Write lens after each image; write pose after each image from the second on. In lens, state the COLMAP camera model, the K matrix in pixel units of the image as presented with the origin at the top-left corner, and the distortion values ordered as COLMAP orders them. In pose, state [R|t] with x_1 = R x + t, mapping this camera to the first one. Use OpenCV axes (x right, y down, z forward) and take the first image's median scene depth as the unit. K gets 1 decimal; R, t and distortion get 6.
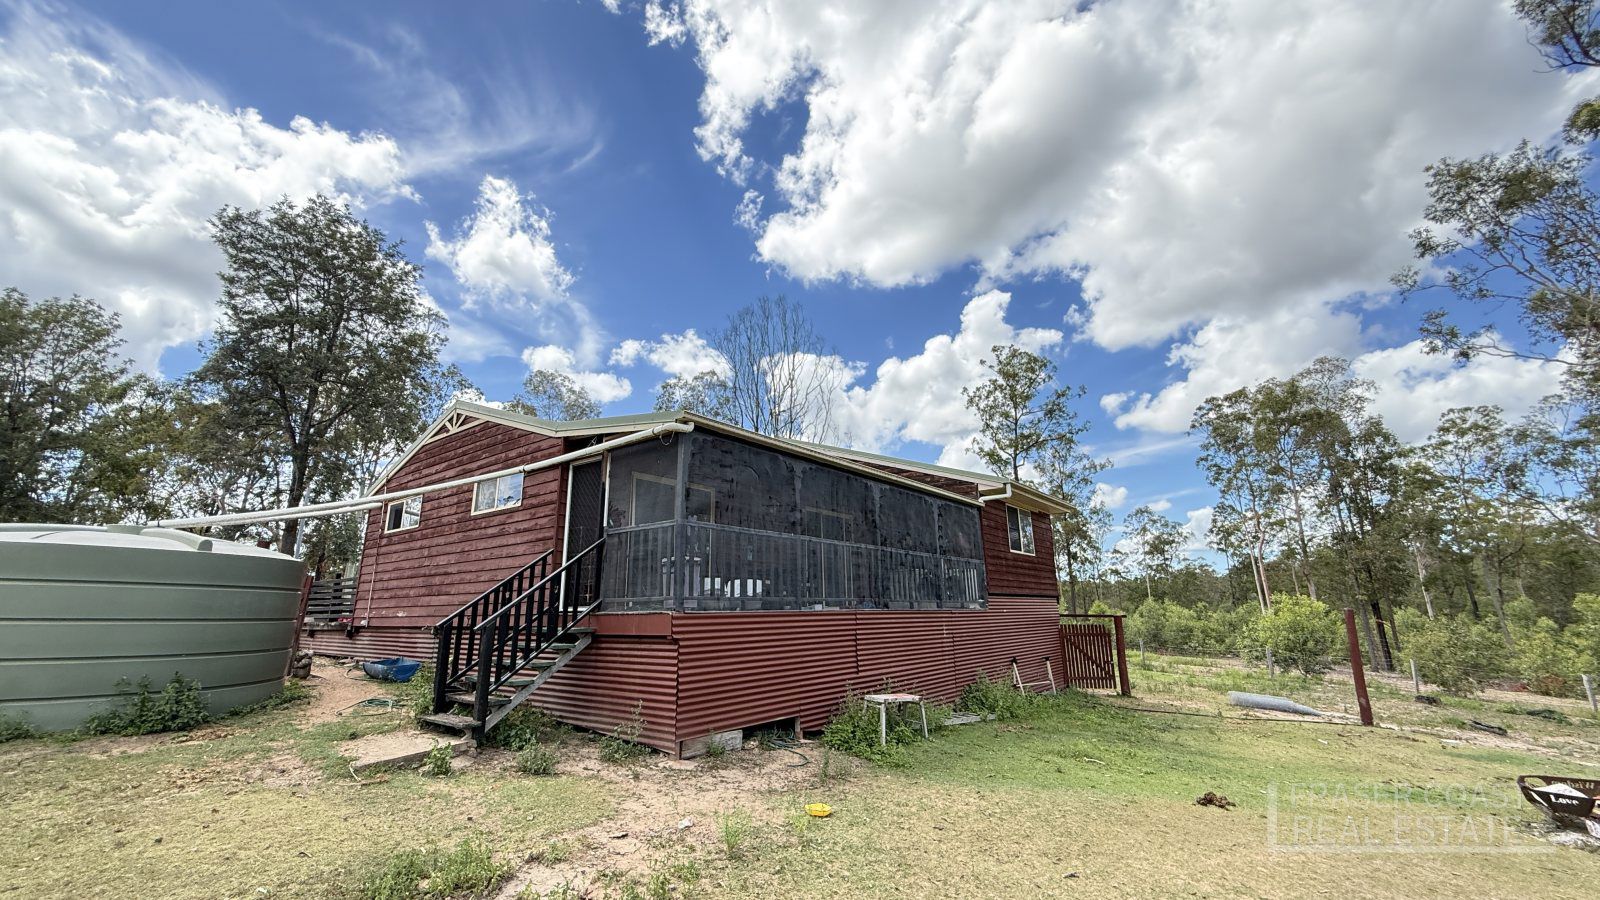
lens RADIAL K [[648.2, 0, 800.0], [0, 648.2, 450.0], [0, 0, 1]] dist [0.000085, 0.000021]
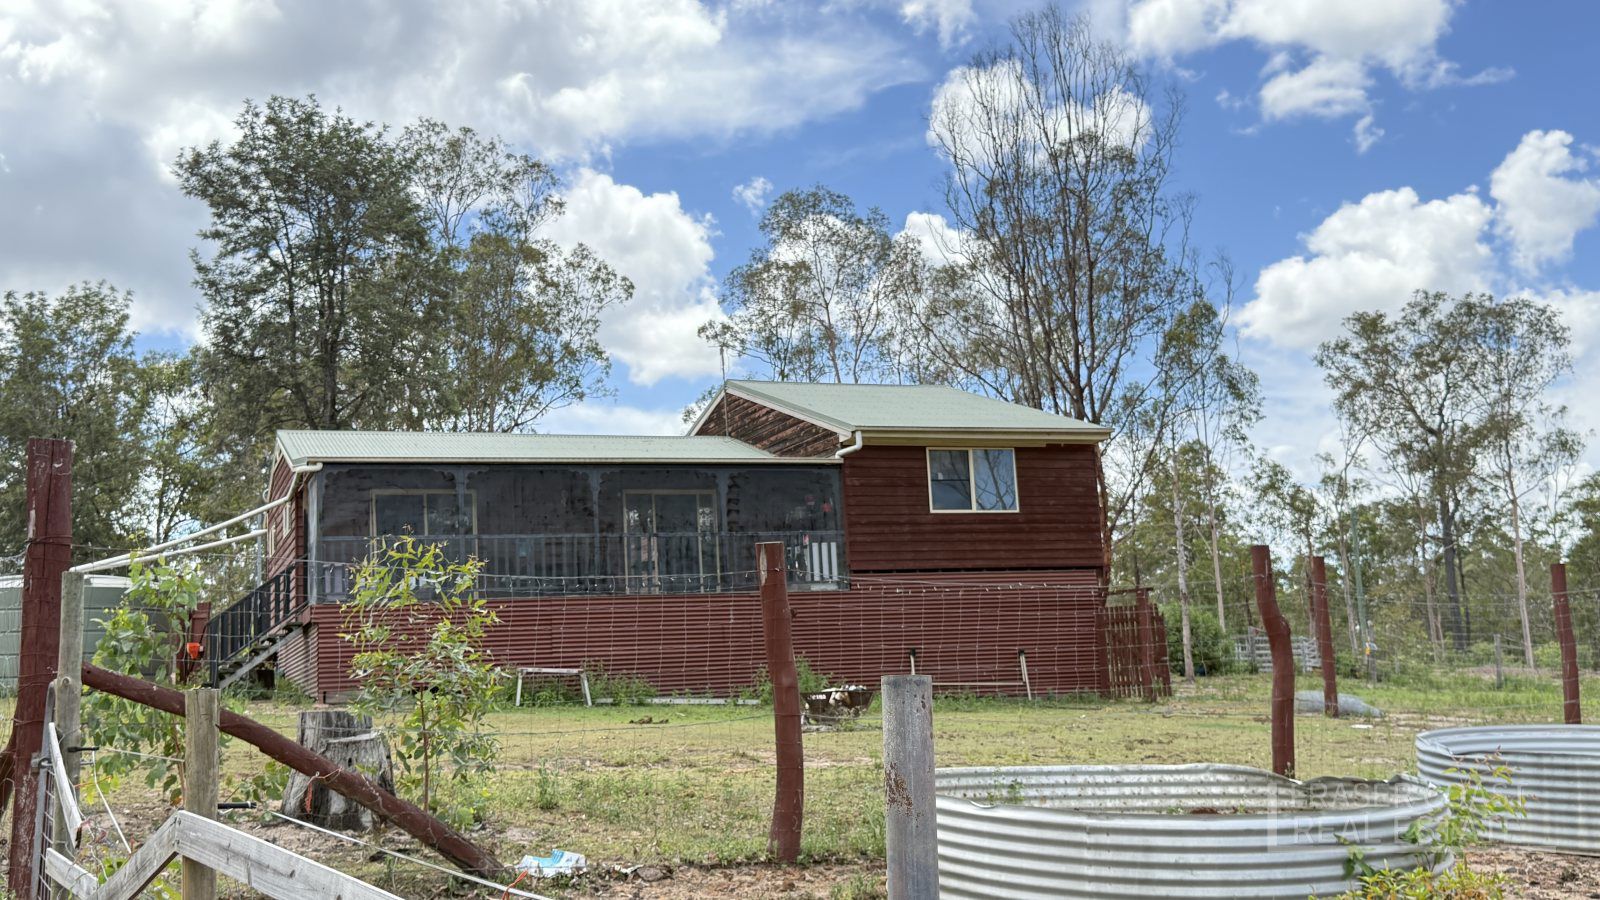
lens RADIAL K [[1634.8, 0, 800.0], [0, 1634.8, 450.0], [0, 0, 1]] dist [0.127497, 0.003486]
pose [[0.862290, -0.104738, -0.495466, 2.869875], [0.161738, 0.984096, 0.073451, -0.192547], [0.479893, -0.143472, 0.865516, -1.745822]]
